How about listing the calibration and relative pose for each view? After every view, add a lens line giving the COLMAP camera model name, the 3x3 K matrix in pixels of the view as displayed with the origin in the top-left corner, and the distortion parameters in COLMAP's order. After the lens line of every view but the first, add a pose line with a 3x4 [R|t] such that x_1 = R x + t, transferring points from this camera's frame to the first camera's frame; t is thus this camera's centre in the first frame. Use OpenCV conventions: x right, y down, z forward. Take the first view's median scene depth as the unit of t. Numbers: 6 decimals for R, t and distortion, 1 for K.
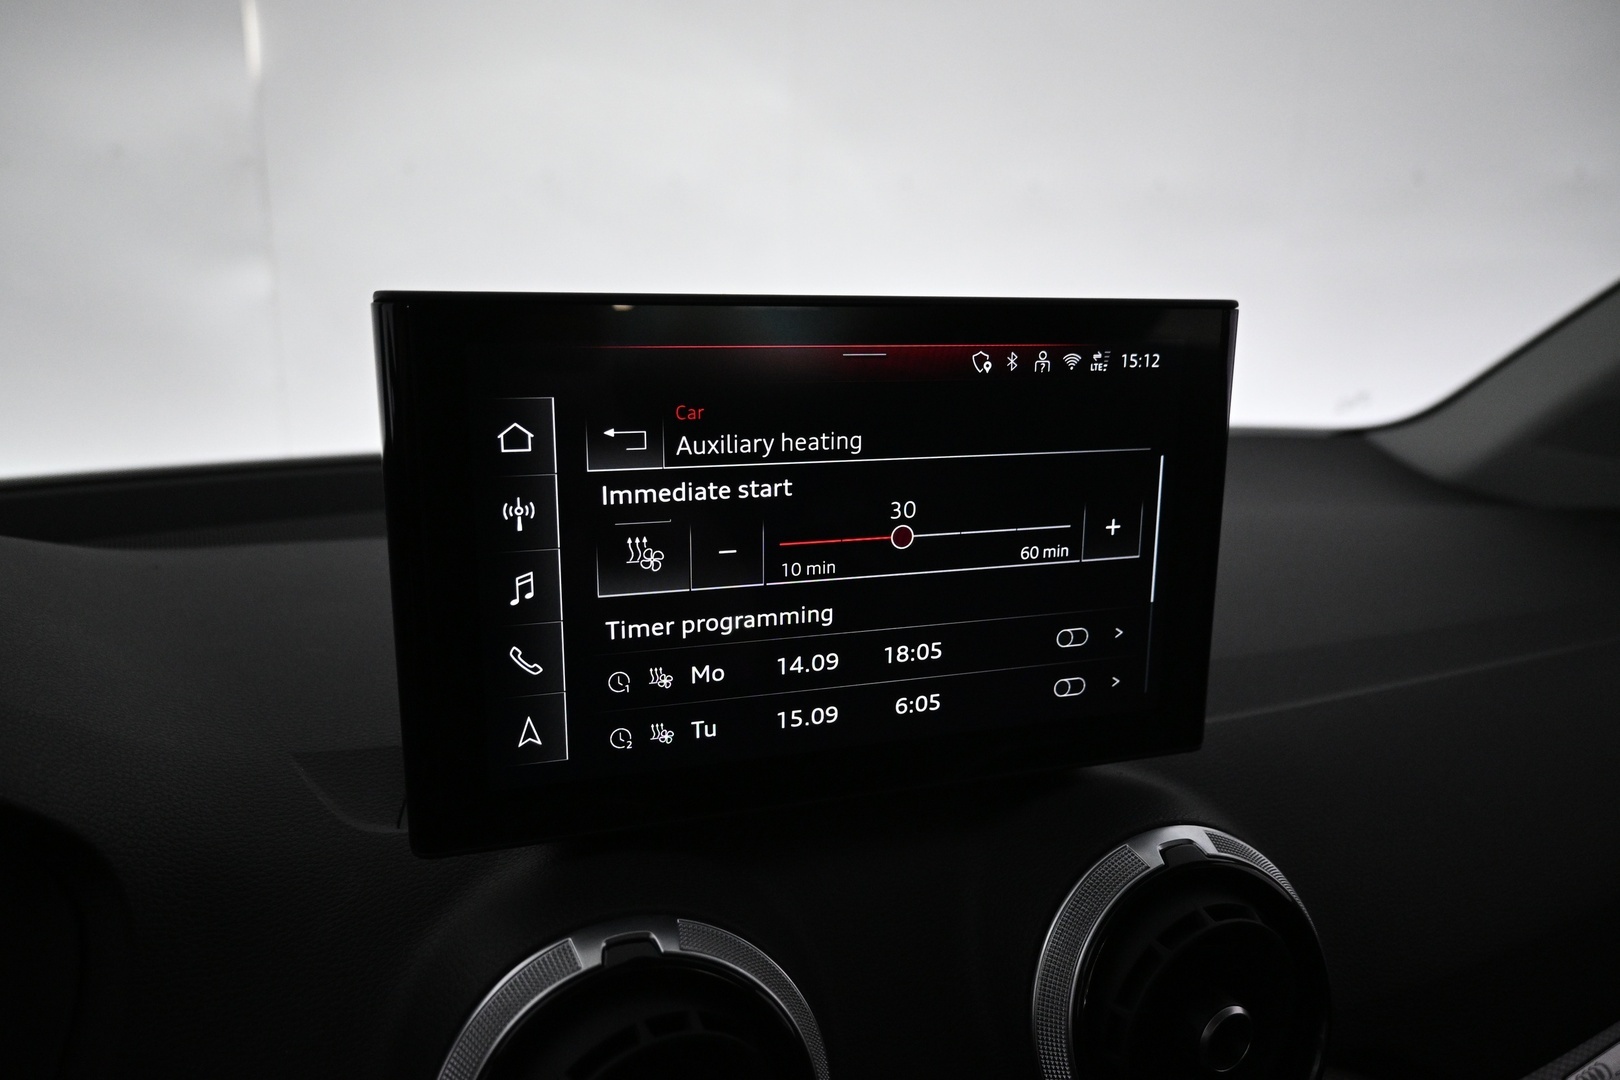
lens RADIAL K [[1096.8, 0, 809.0], [0, 1096.8, 530.8], [0, 0, 1]] dist [-0.013302, 0.005005]
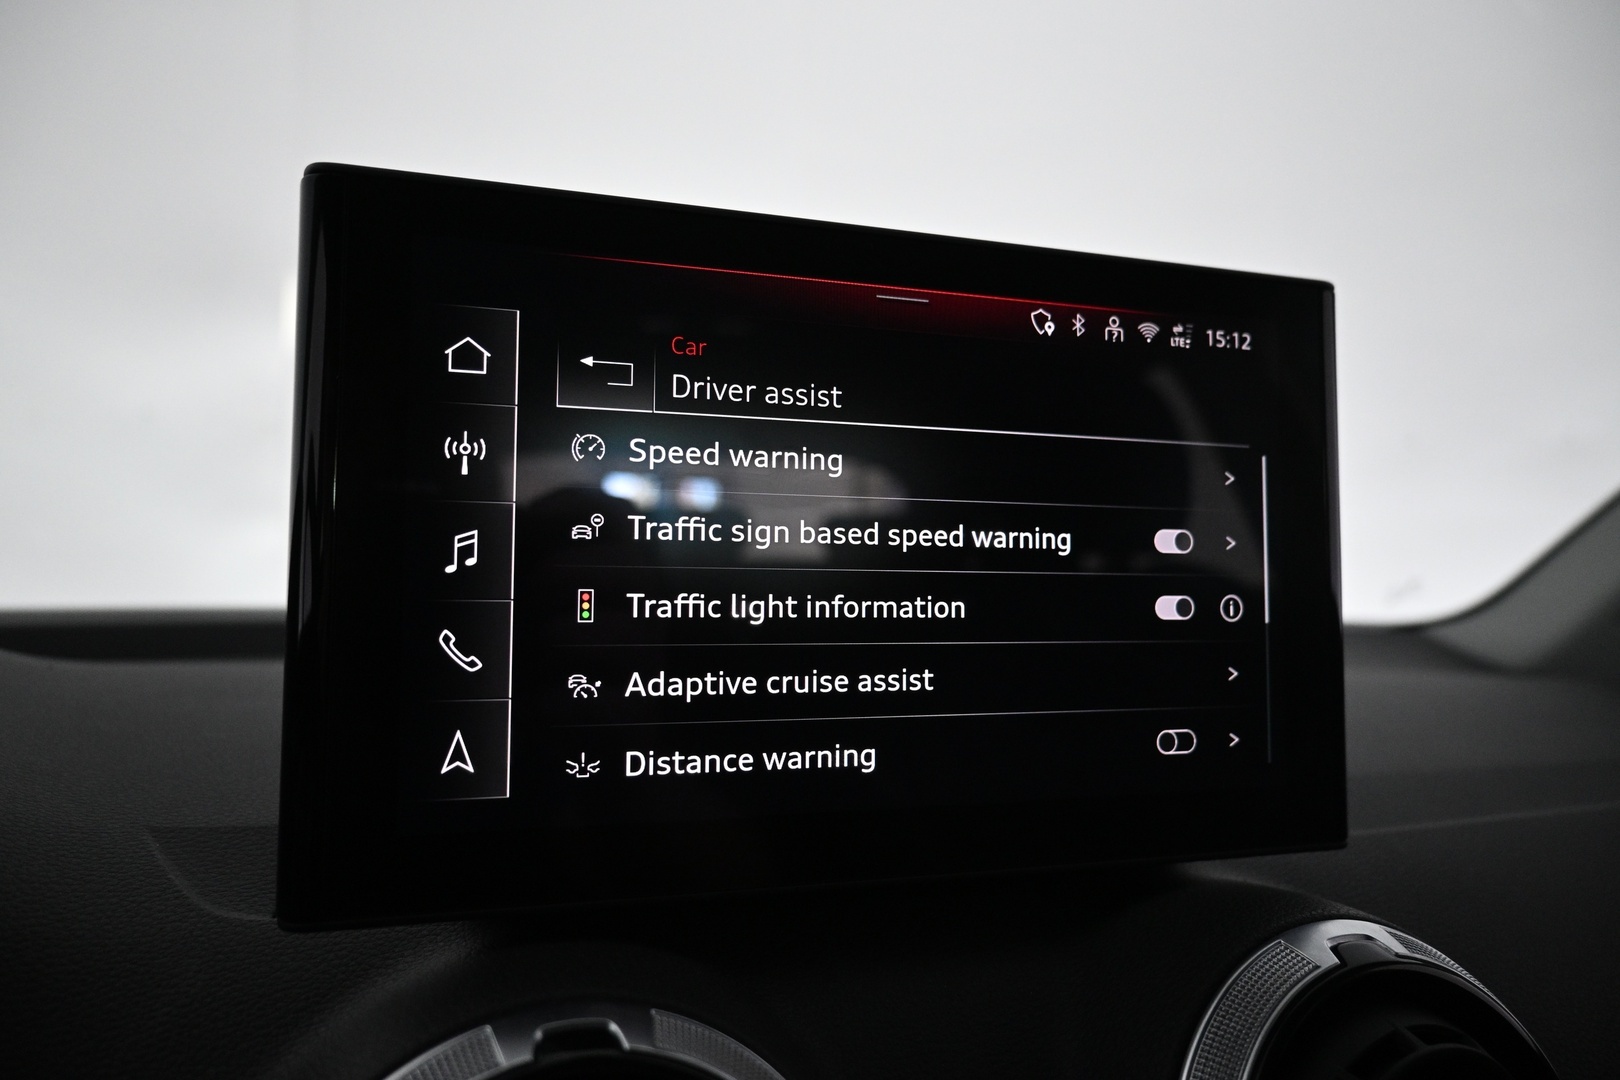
lens RADIAL K [[1096.8, 0, 809.5], [0, 1096.8, 548.0], [0, 0, 1]] dist [-0.013302, 0.005005]
pose [[0.999986, -0.003194, -0.004167, -0.016373], [0.002002, 0.965671, -0.259760, 0.233174], [0.004853, 0.259748, 0.965664, 0.249709]]
